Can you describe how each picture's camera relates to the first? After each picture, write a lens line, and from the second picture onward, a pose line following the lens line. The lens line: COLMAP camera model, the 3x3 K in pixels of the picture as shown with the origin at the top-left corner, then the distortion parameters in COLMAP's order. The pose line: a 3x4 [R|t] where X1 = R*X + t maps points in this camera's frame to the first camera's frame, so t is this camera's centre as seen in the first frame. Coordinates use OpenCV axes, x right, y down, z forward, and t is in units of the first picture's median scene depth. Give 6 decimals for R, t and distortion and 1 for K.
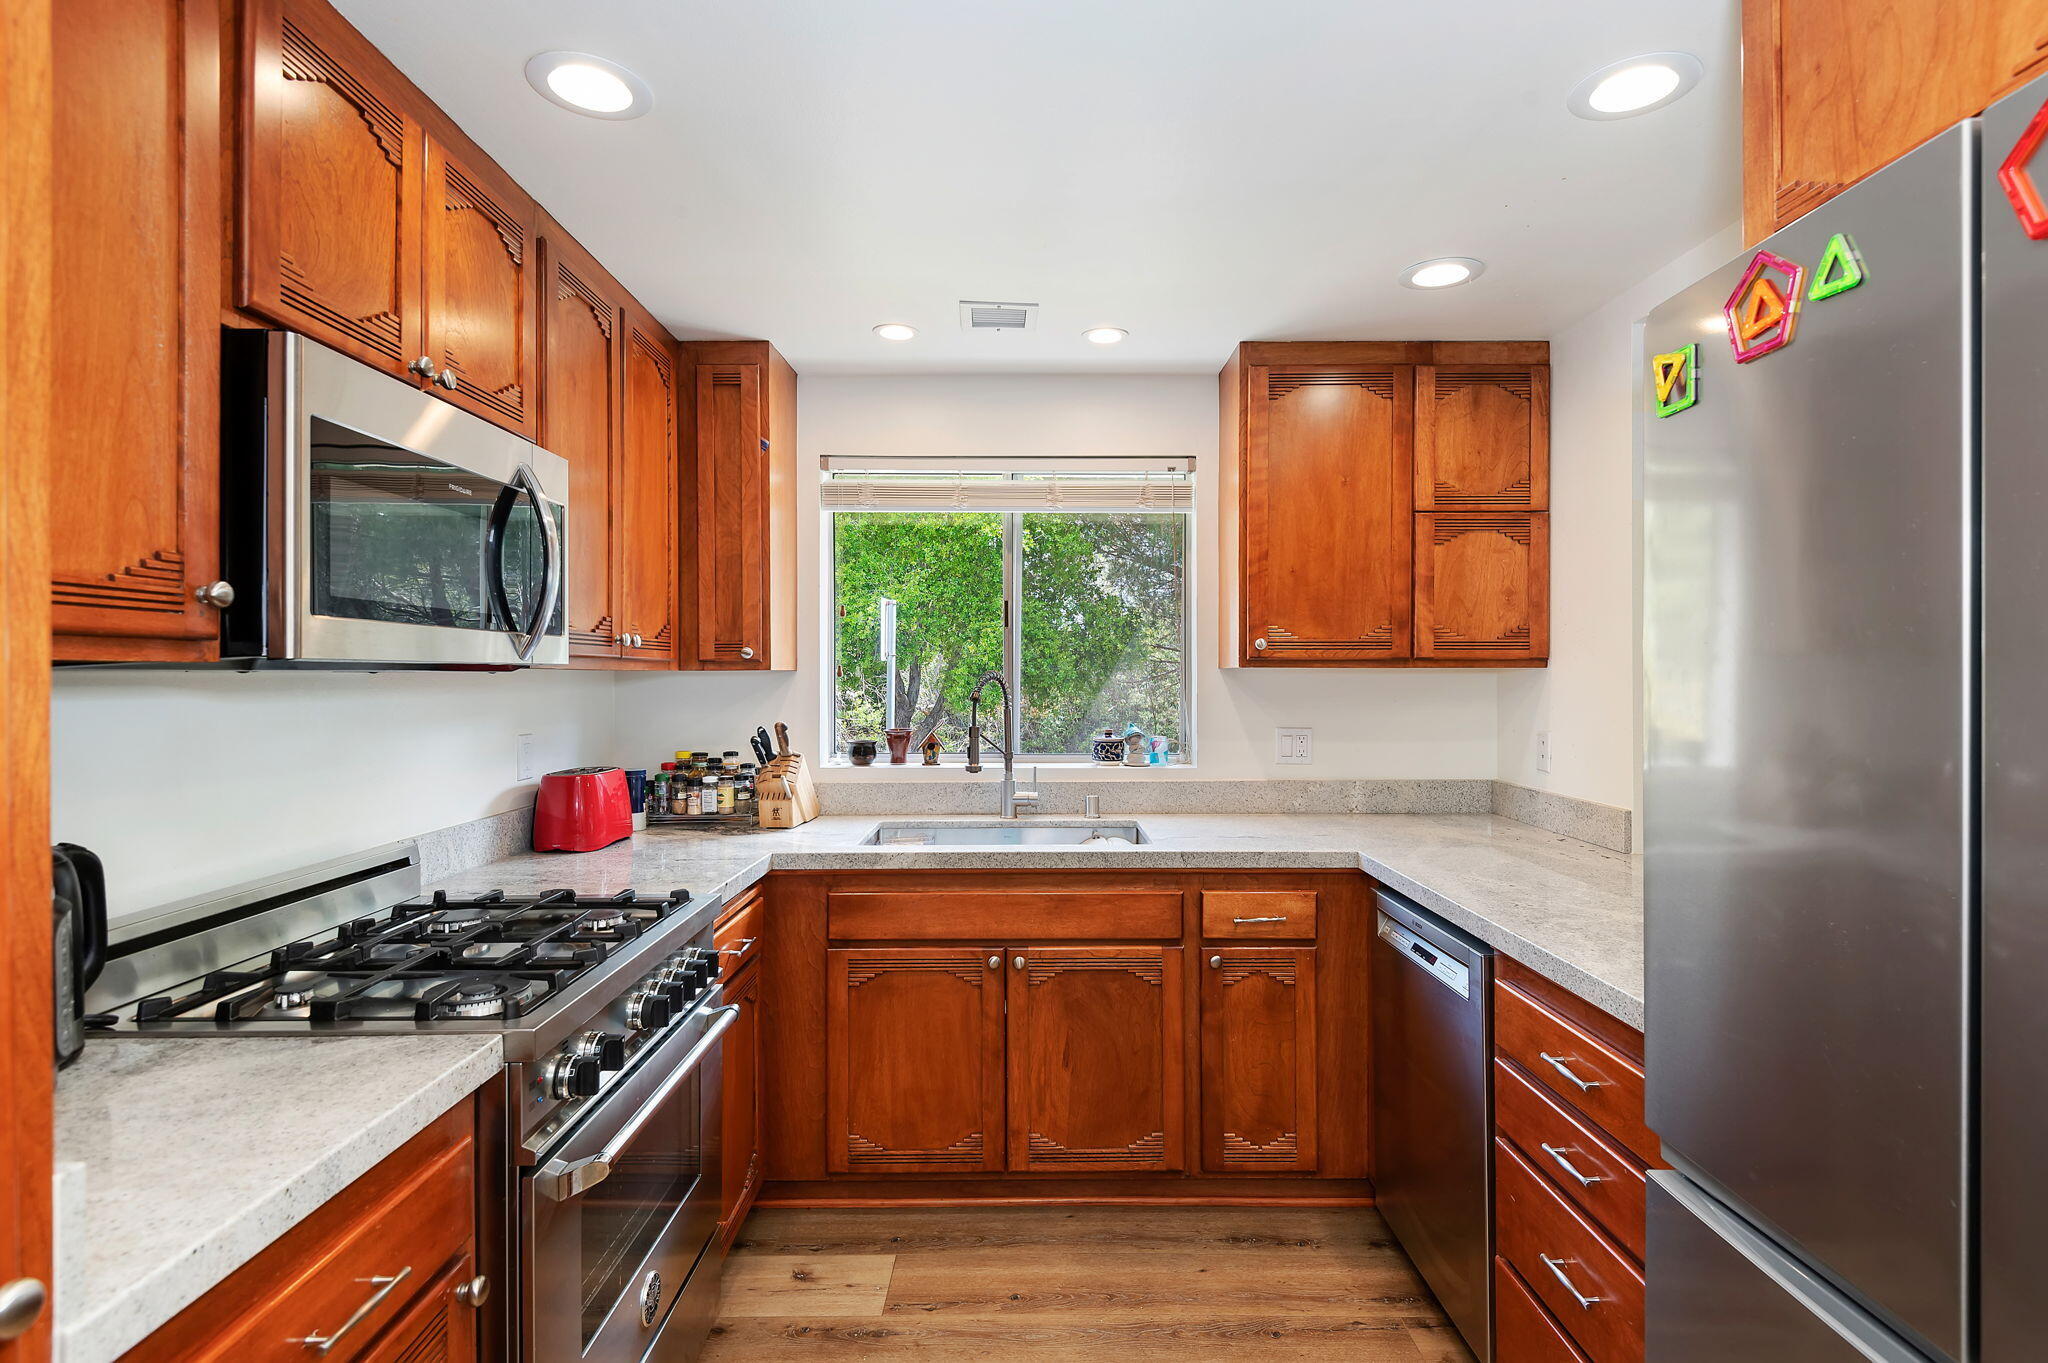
lens RADIAL K [[1006.1, 0, 1024.0], [0, 1006.1, 681.5], [0, 0, 1]] dist [0.000634, -0.000569]
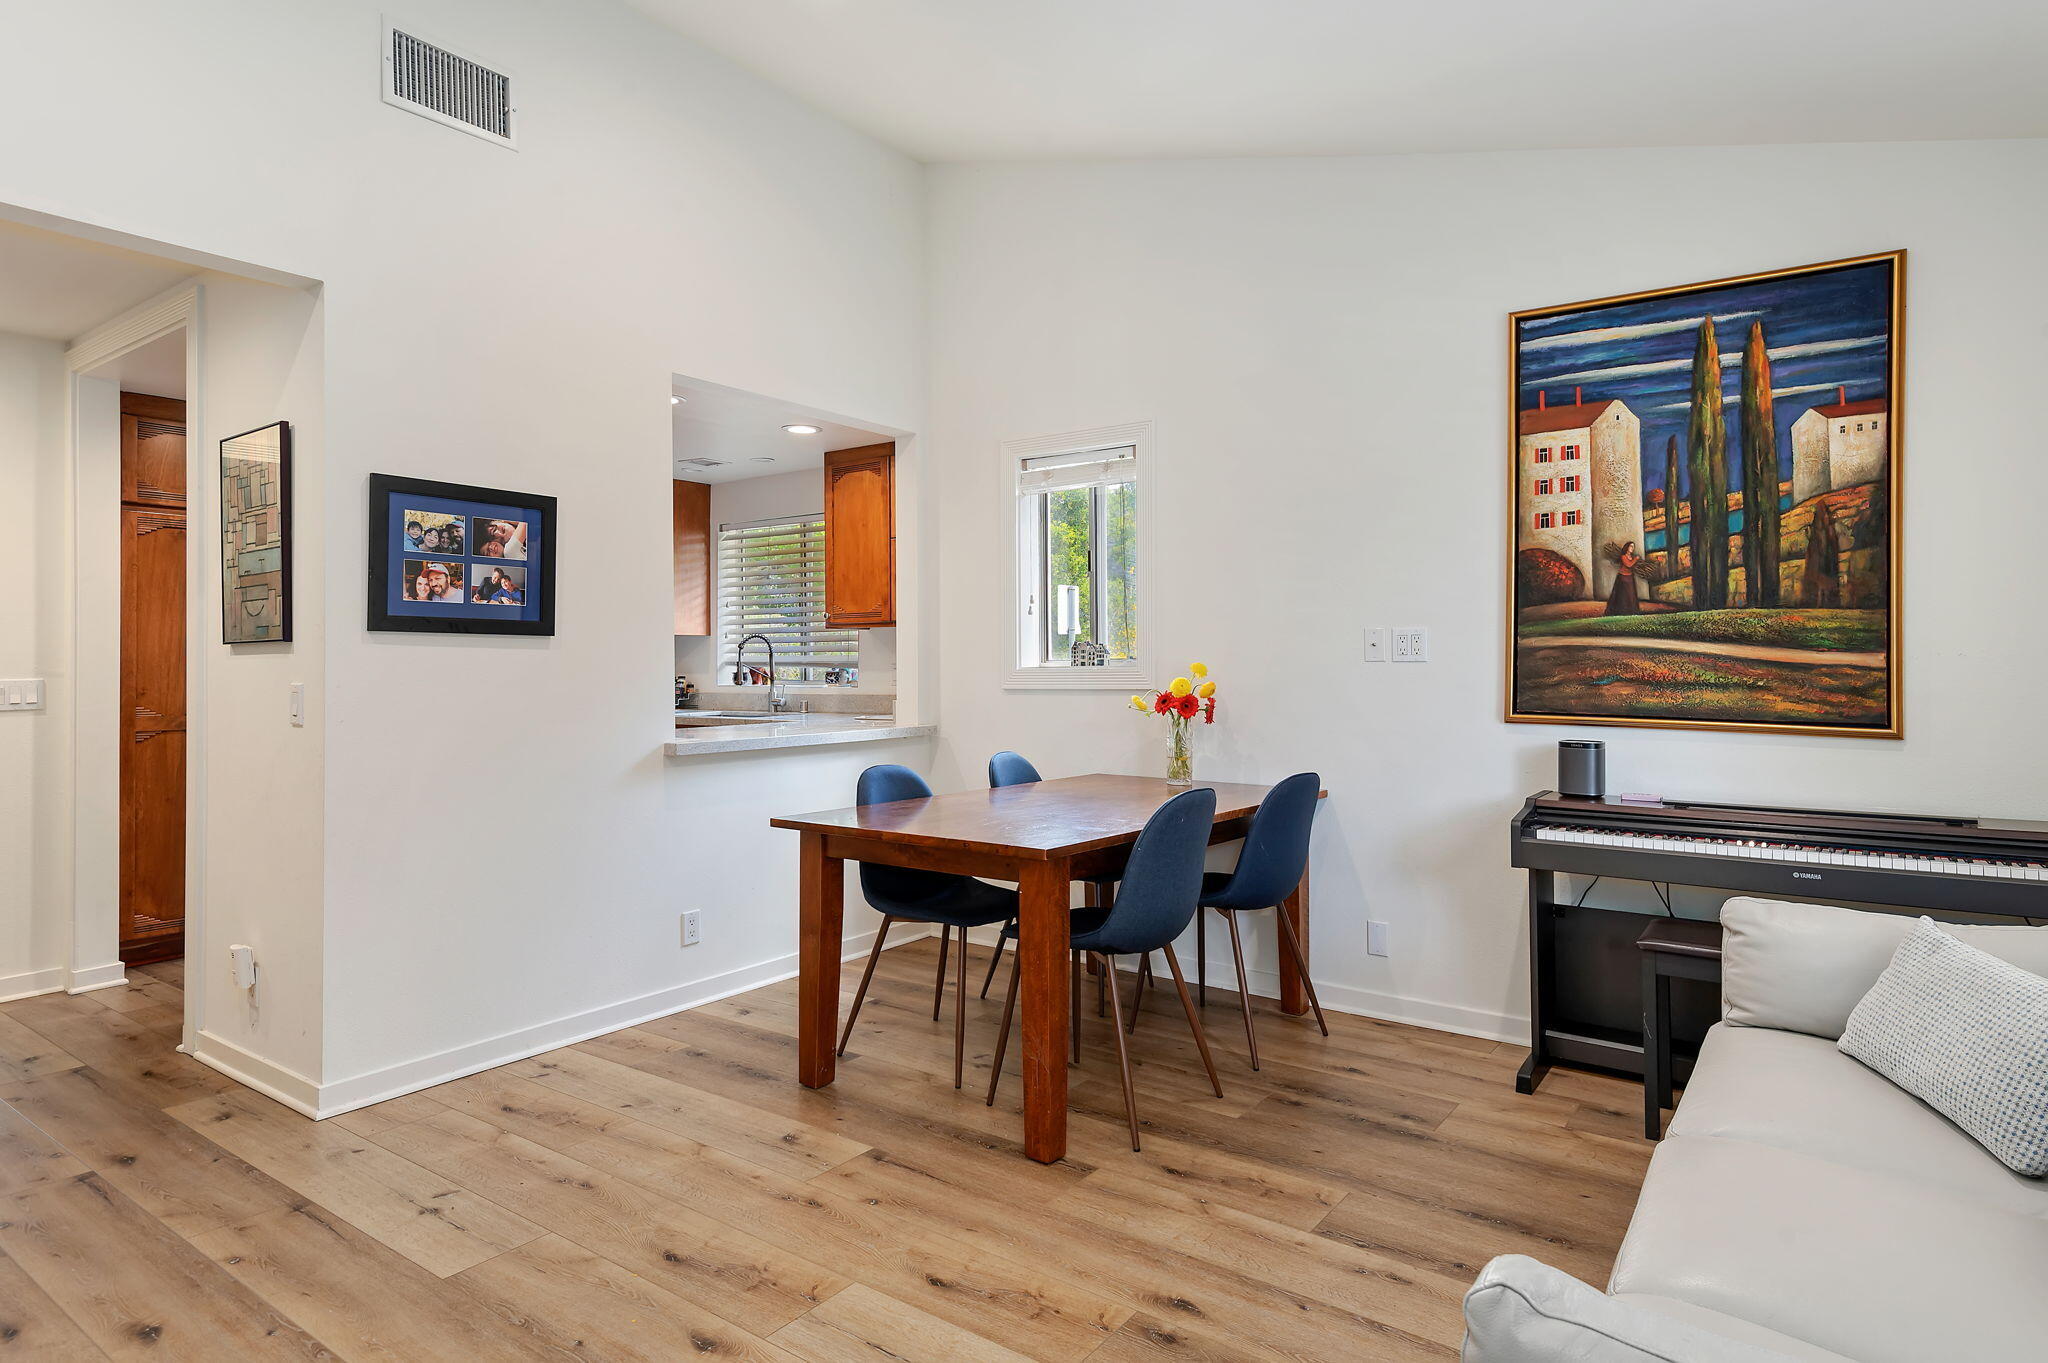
lens RADIAL K [[1110.2, 0, 1019.0], [0, 1110.2, 650.6], [0, 0, 1]] dist [0.015647, -0.000365]
pose [[0.805720, -0.009353, -0.592222, 1.721231], [-0.004107, 0.999763, -0.021377, 0.069024], [0.592282, 0.019656, 0.805491, -0.434520]]
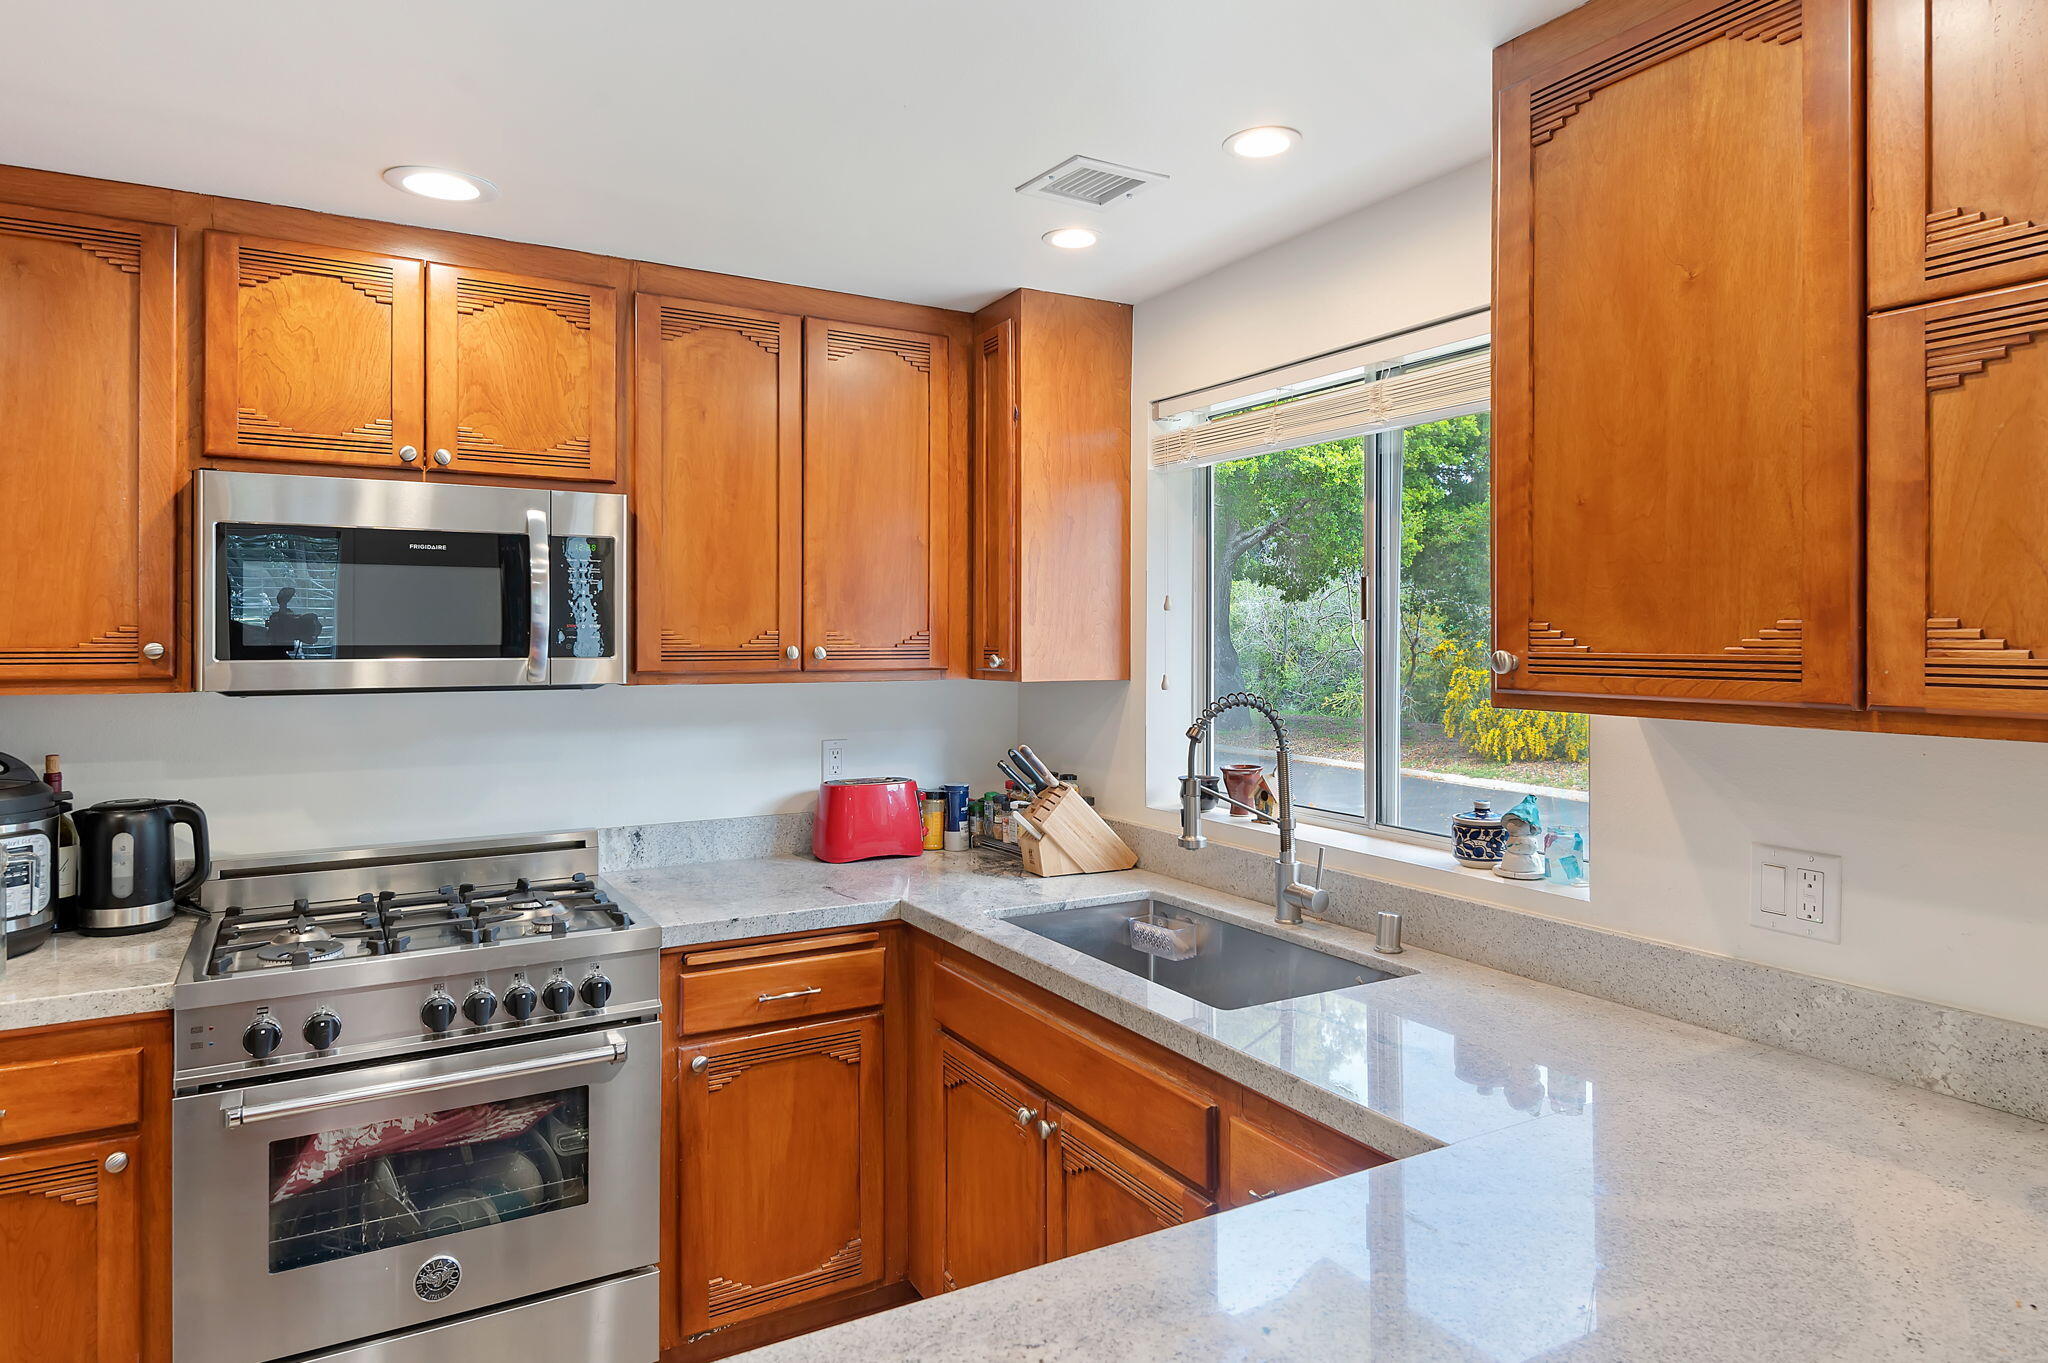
lens RADIAL K [[1198.7, 0, 1035.2], [0, 1198.7, 639.6], [0, 0, 1]] dist [0.002256, 0.000696]
pose [[0.503012, 0.002315, -0.864277, 0.613586], [-0.006887, 0.999975, -0.001330, -0.045800], [0.864252, 0.006621, 0.503015, 0.514910]]
